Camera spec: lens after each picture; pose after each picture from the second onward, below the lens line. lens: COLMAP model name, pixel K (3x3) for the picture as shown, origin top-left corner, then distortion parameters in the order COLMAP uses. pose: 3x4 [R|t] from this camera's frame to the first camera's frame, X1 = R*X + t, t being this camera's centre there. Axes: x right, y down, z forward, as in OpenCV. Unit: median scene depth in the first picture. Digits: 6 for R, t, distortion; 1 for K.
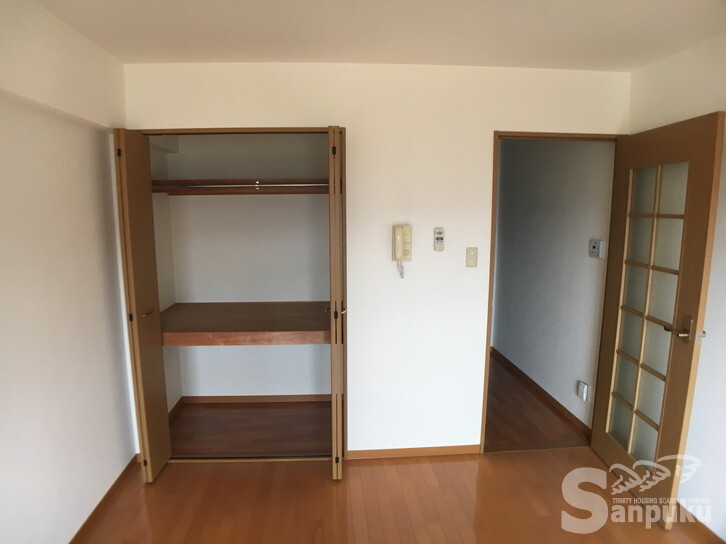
lens RADIAL K [[439.3, 0, 363.0], [0, 439.3, 272.0], [0, 0, 1]] dist [-0.061832, -0.000550]
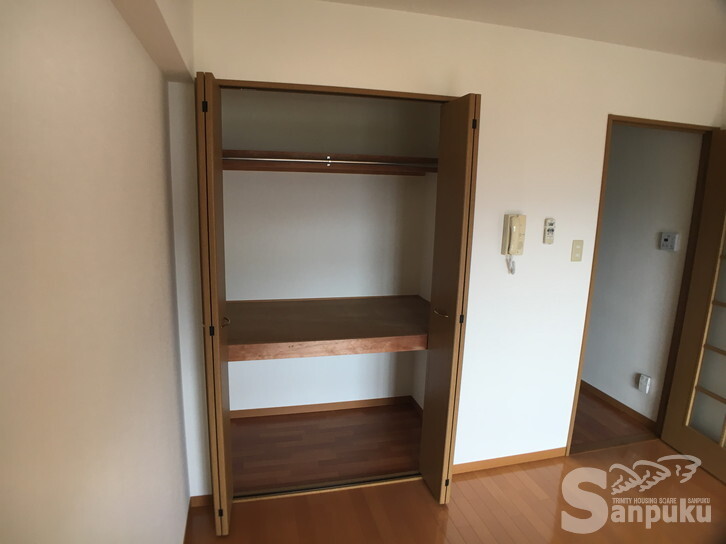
lens RADIAL K [[439.3, 0, 363.0], [0, 439.3, 272.0], [0, 0, 1]] dist [-0.061832, -0.000550]
pose [[0.983857, -0.005523, 0.178872, -0.353954], [-0.002190, 0.999077, 0.042896, -0.026679], [-0.178944, -0.042595, 0.982937, 0.178837]]
